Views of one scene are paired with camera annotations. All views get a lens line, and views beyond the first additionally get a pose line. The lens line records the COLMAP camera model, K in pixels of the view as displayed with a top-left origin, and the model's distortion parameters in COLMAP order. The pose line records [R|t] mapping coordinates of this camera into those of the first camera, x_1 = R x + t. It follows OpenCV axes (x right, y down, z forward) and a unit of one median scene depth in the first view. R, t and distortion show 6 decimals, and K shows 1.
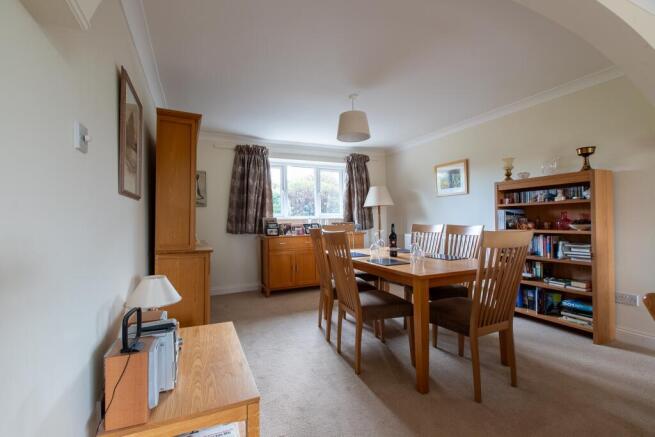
lens RADIAL K [[295.2, 0, 327.5], [0, 295.2, 218.5], [0, 0, 1]] dist [0.001501, 0.000089]
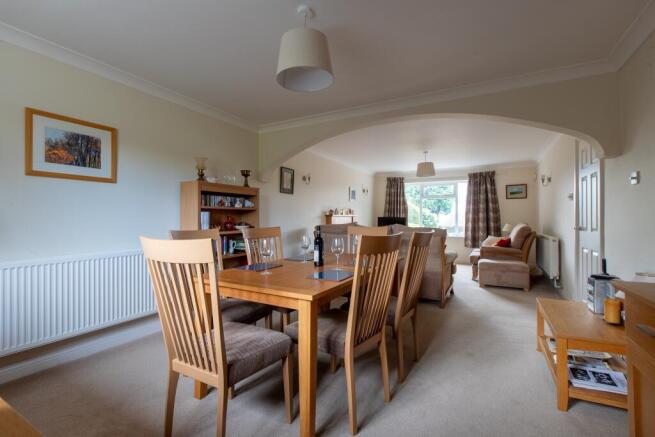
lens RADIAL K [[295.2, 0, 327.5], [0, 295.2, 218.5], [0, 0, 1]] dist [0.001501, 0.000089]
pose [[-0.593373, 0.012046, 0.804837, -0.407059], [0.005255, 0.999925, -0.011091, 0.003152], [-0.804910, -0.002352, -0.593392, 1.320345]]
